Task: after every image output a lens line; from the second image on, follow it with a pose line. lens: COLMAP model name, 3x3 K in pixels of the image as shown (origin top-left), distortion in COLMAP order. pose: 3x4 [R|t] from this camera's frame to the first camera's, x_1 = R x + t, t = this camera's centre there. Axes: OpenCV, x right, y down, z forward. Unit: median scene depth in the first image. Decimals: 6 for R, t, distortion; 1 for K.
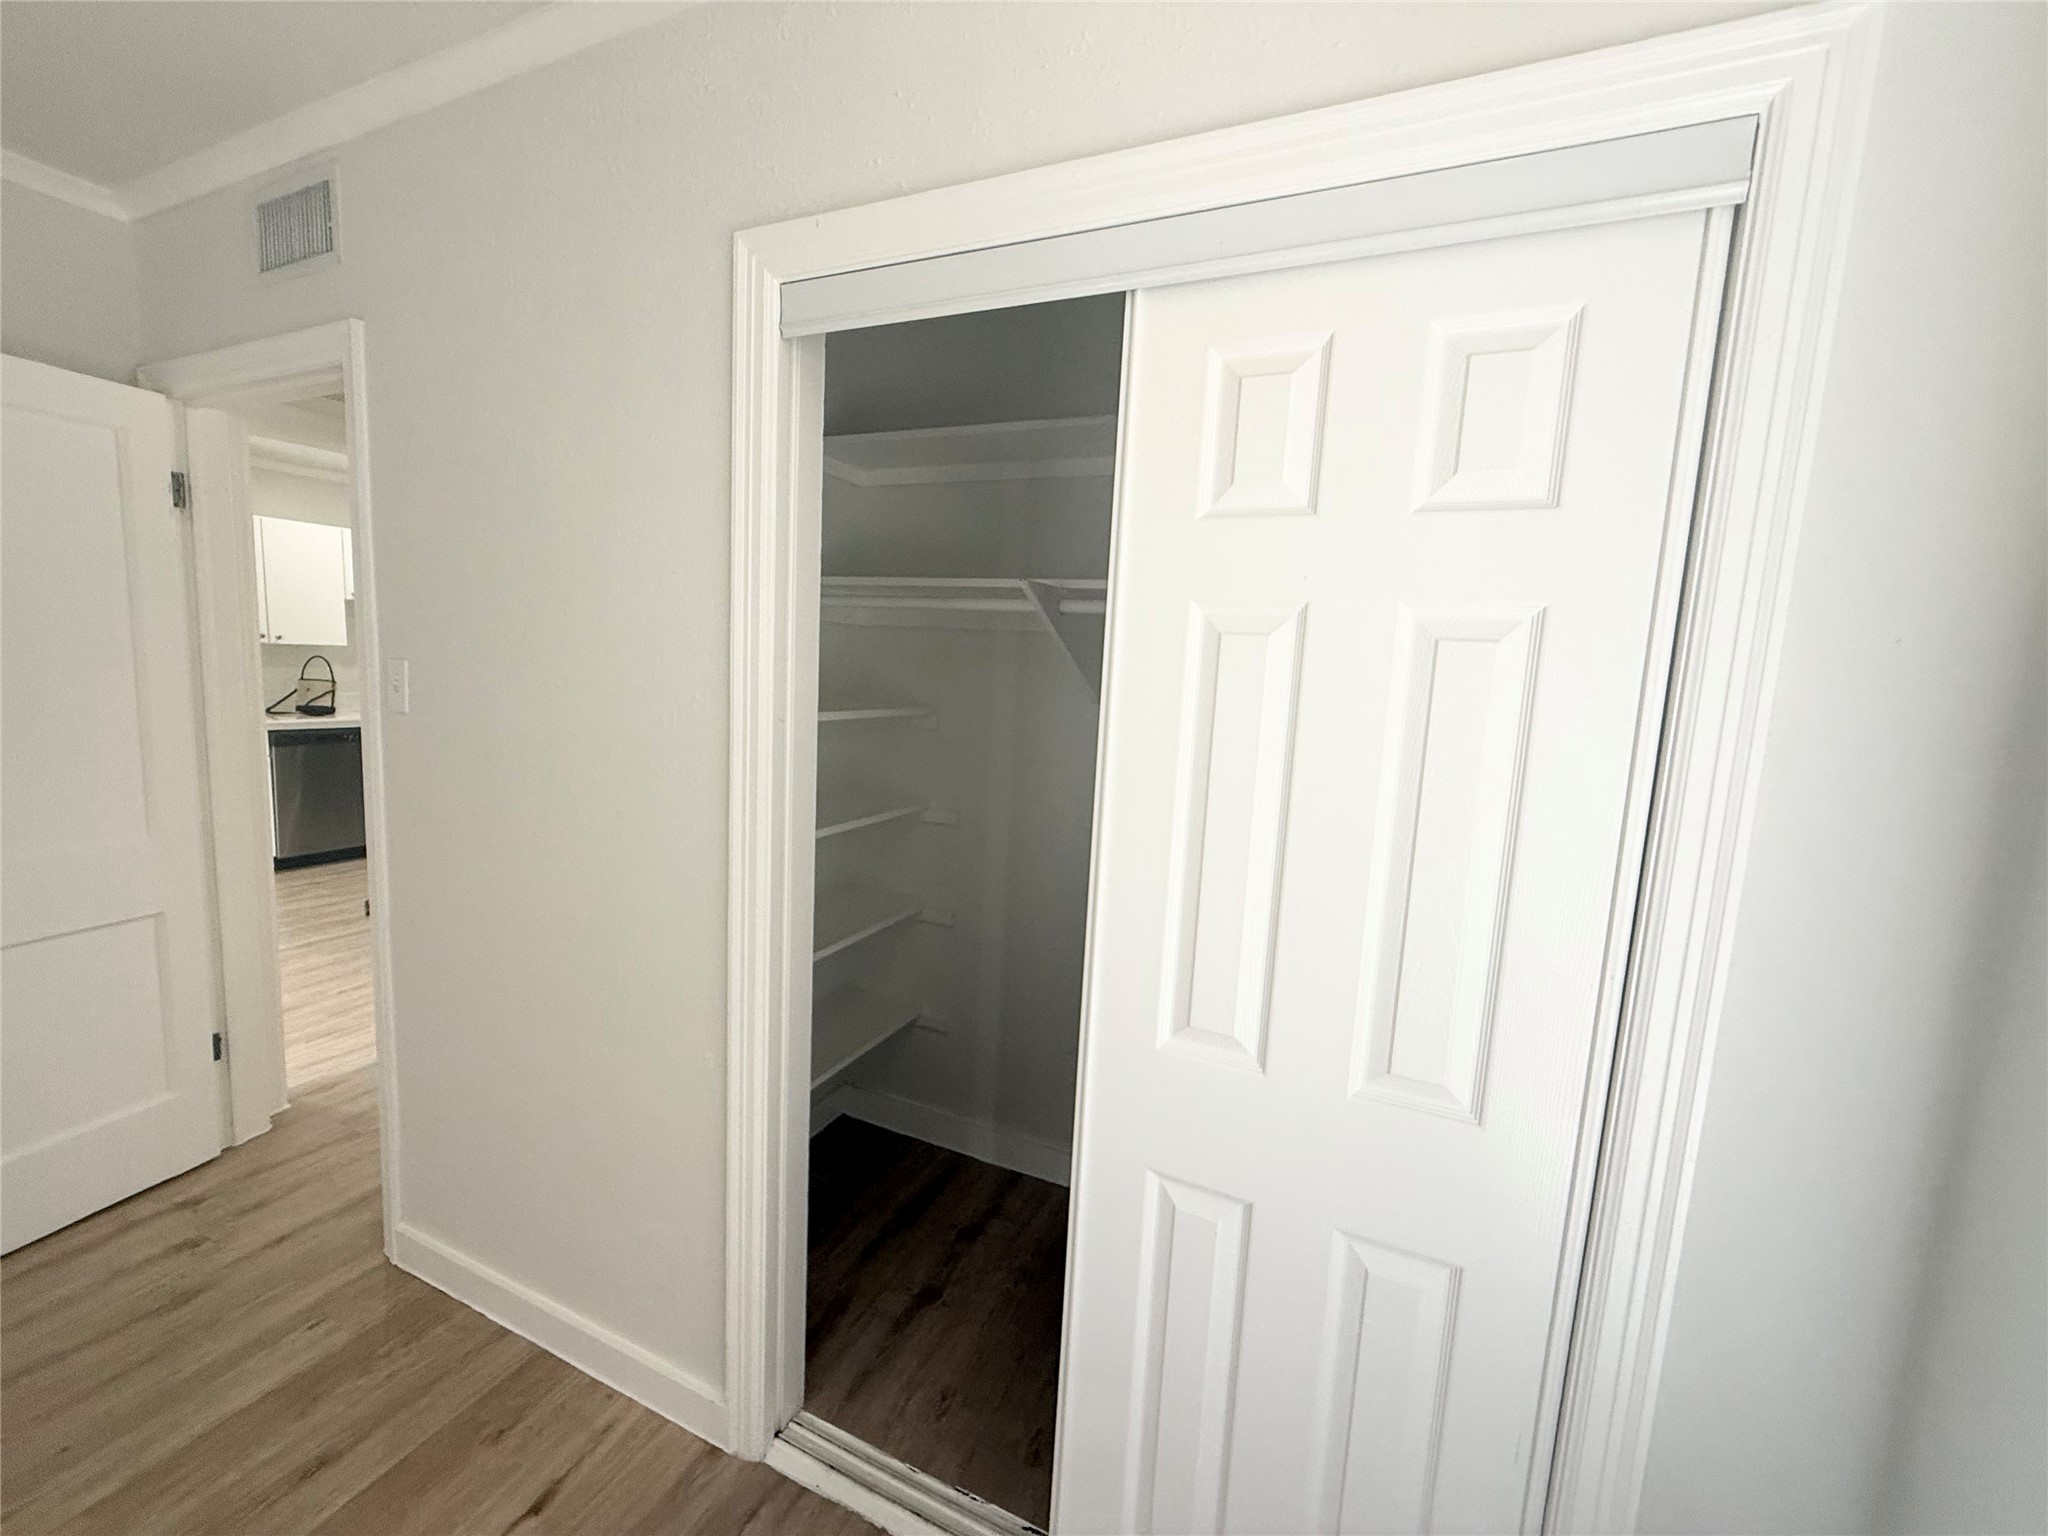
lens RADIAL K [[822.0, 0, 1012.1], [0, 822.0, 760.4], [0, 0, 1]] dist [0.001643, -0.000060]
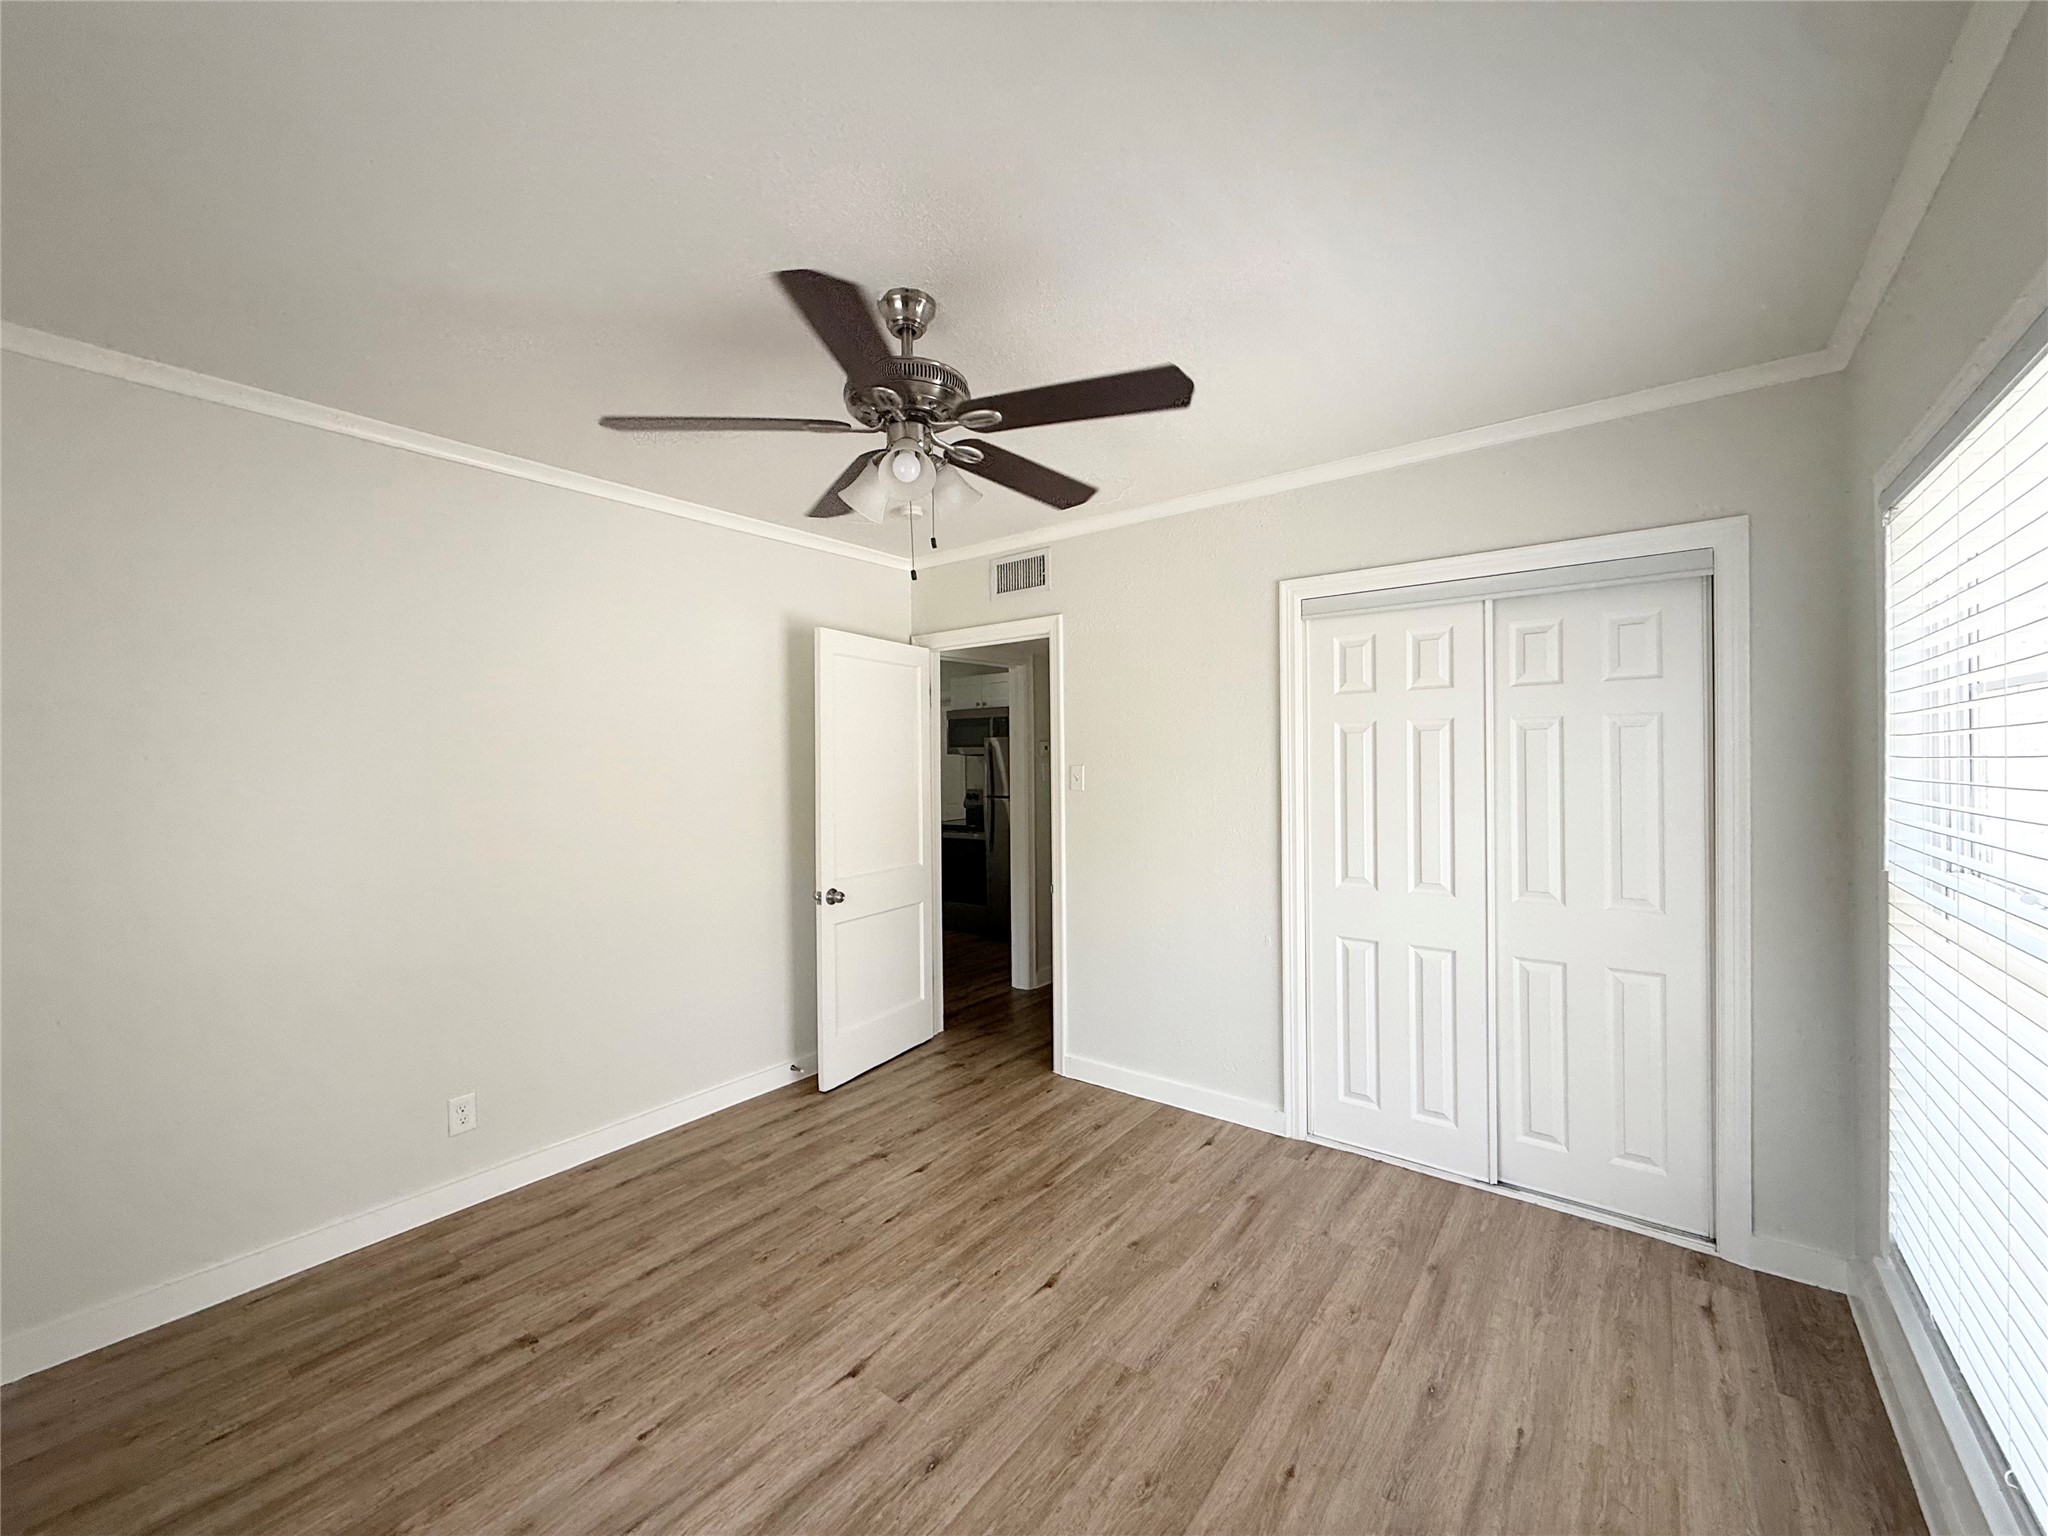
lens RADIAL K [[822.0, 0, 1012.1], [0, 822.0, 760.4], [0, 0, 1]] dist [0.001643, -0.000060]
pose [[0.970720, -0.054120, -0.234038, -0.418472], [0.021641, 0.990031, -0.139176, 0.155744], [0.239237, 0.130036, 0.962214, -1.086725]]
